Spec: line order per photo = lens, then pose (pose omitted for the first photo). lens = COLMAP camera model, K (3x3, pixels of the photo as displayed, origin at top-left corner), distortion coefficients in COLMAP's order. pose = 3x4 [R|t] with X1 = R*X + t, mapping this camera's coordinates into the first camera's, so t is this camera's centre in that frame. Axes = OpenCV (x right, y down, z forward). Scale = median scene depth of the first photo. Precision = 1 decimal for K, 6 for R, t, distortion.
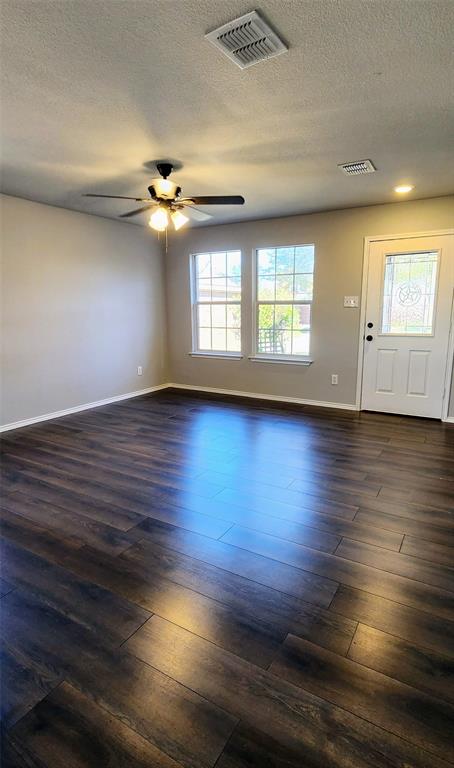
lens RADIAL K [[417.3, 0, 208.4], [0, 417.3, 384.5], [0, 0, 1]] dist [0.003814, 0.000266]
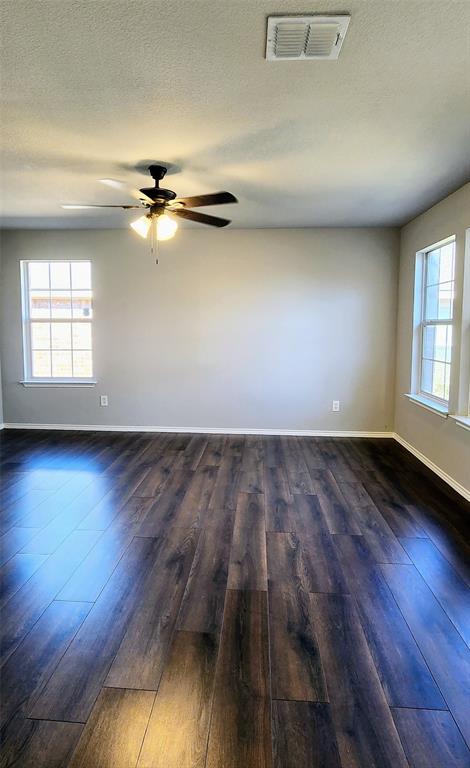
lens RADIAL K [[418.2, 0, 233.7], [0, 418.2, 364.1], [0, 0, 1]] dist [-0.003722, -0.000434]
pose [[0.488602, 0.094894, -0.867331, 0.526392], [-0.180879, 0.983489, 0.005707, -0.101156], [0.853552, 0.154094, 0.497699, 0.538704]]
